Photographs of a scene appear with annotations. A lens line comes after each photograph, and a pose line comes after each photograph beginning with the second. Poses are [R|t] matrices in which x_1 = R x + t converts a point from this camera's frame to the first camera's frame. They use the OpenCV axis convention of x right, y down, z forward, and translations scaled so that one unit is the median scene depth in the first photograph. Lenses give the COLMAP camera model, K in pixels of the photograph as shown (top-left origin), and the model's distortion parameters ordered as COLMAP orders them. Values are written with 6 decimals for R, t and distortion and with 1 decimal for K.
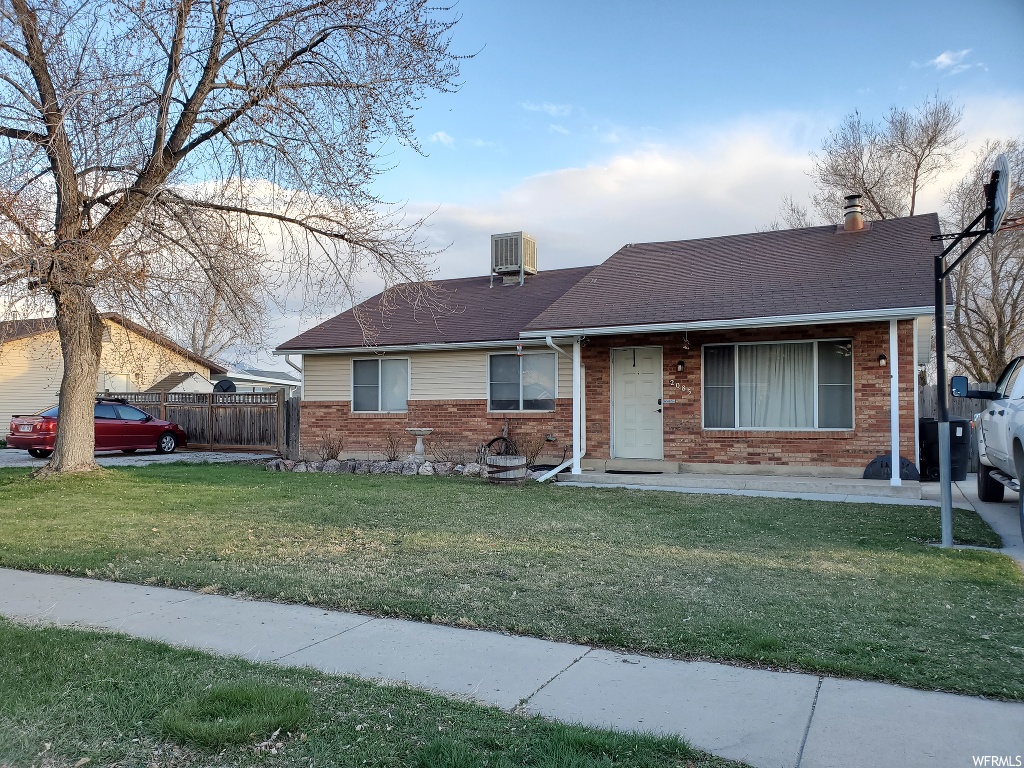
lens RADIAL K [[816.2, 0, 512.7], [0, 816.2, 384.0], [0, 0, 1]] dist [0.053488, -0.006279]
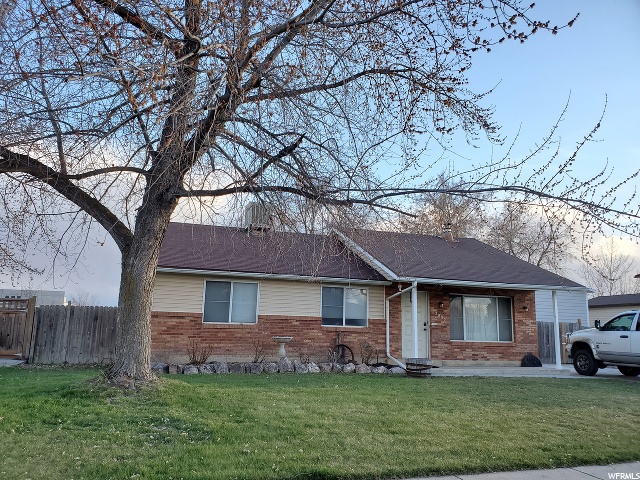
lens RADIAL K [[510.1, 0, 320.0], [0, 510.1, 240.2], [0, 0, 1]] dist [0.053488, -0.006279]
pose [[0.680060, 0.146882, 0.718293, -0.782010], [-0.057296, 0.987377, -0.147660, 0.019710], [-0.730915, 0.059263, 0.679891, 0.424699]]
